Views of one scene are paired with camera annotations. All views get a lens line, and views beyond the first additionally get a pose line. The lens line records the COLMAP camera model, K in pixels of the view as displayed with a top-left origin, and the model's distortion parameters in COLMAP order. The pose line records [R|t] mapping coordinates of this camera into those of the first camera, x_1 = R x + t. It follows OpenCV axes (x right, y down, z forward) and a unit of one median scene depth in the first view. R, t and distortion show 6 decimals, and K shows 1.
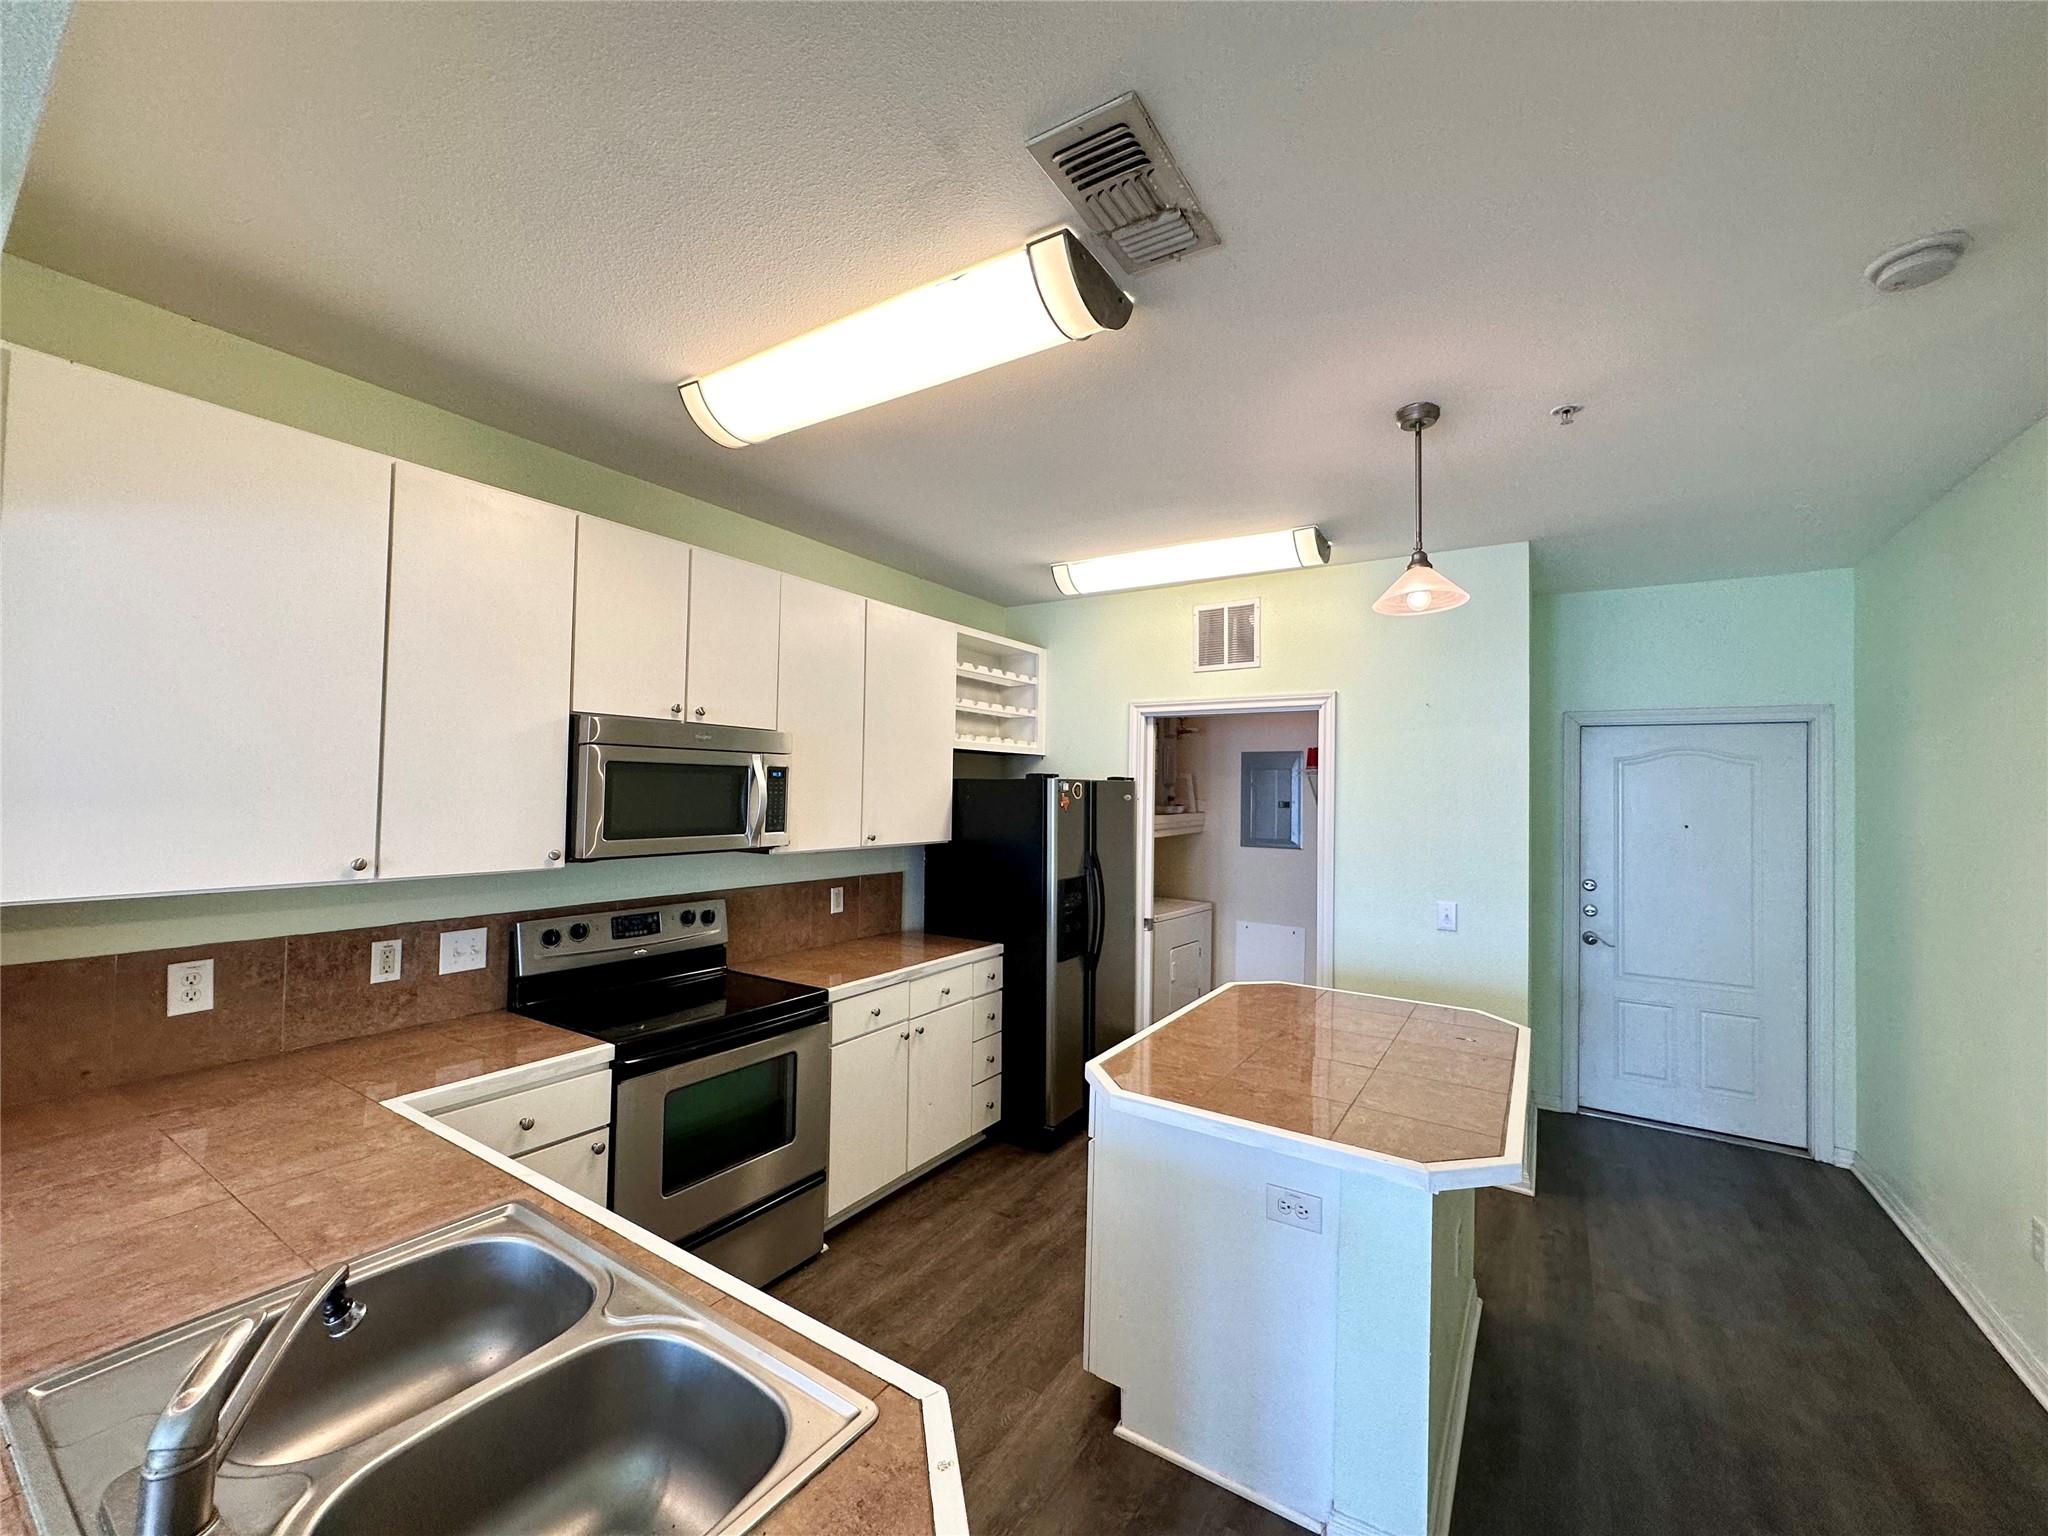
lens RADIAL K [[814.9, 0, 1030.5], [0, 814.9, 768.0], [0, 0, 1]] dist [0.000835, -0.000002]
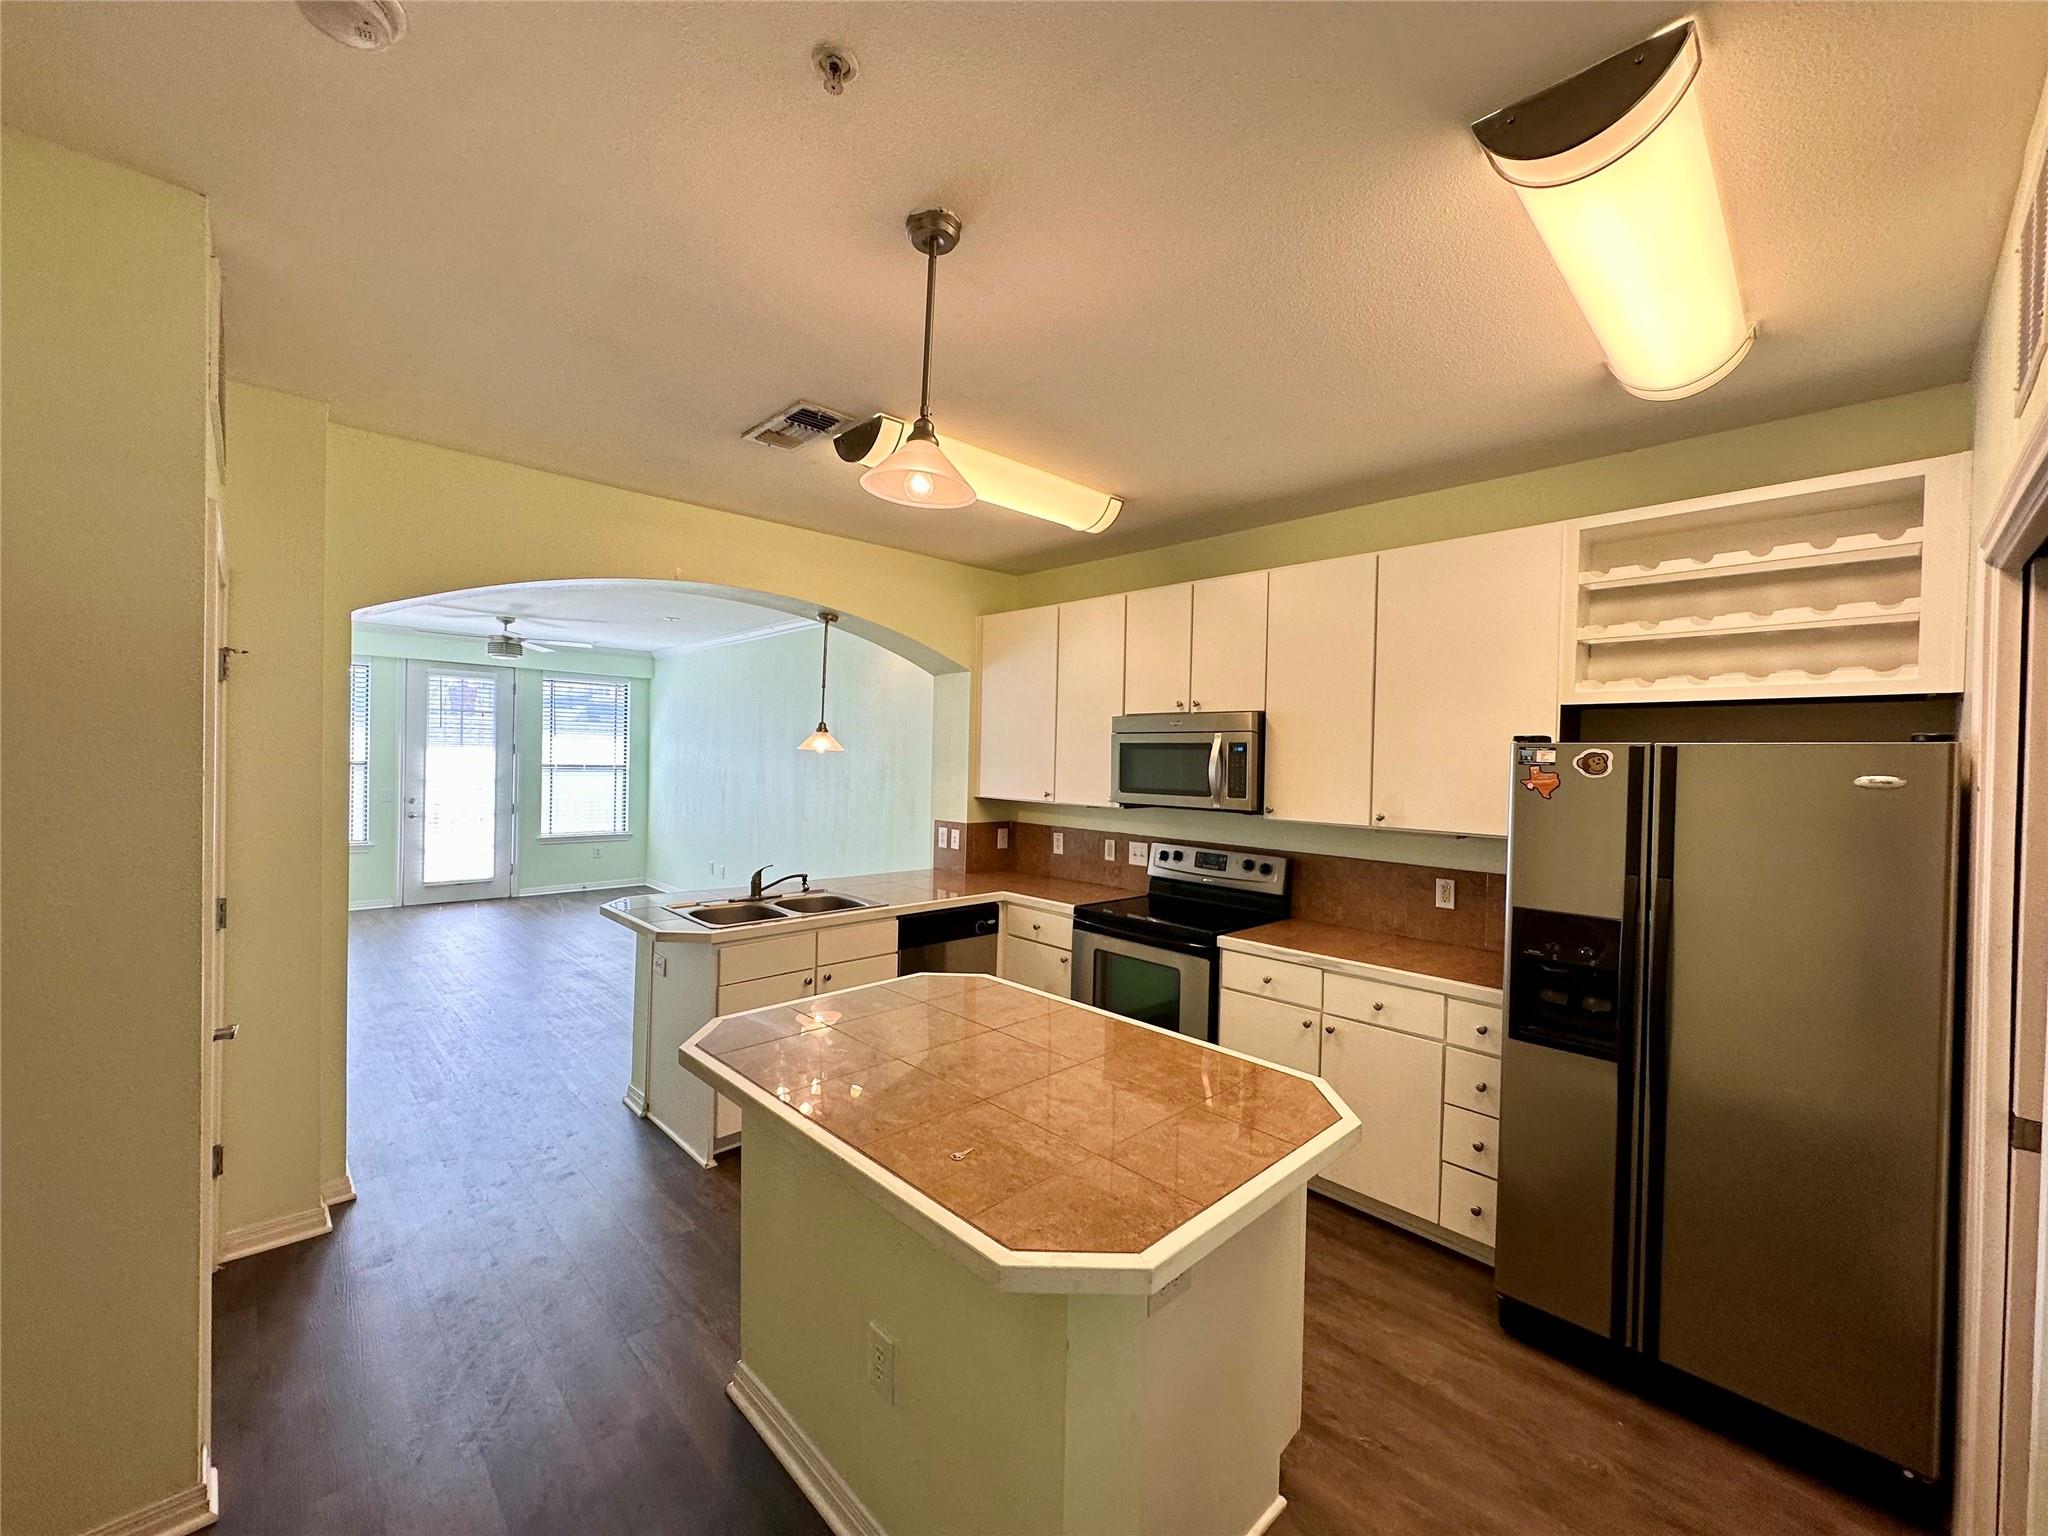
lens RADIAL K [[814.9, 0, 1018.8], [0, 814.9, 766.2], [0, 0, 1]] dist [0.000835, -0.000002]
pose [[-0.234955, -0.013905, -0.971907, 0.804130], [0.000631, 0.999895, -0.014458, 0.043638], [0.972006, -0.004010, -0.234922, 0.858823]]
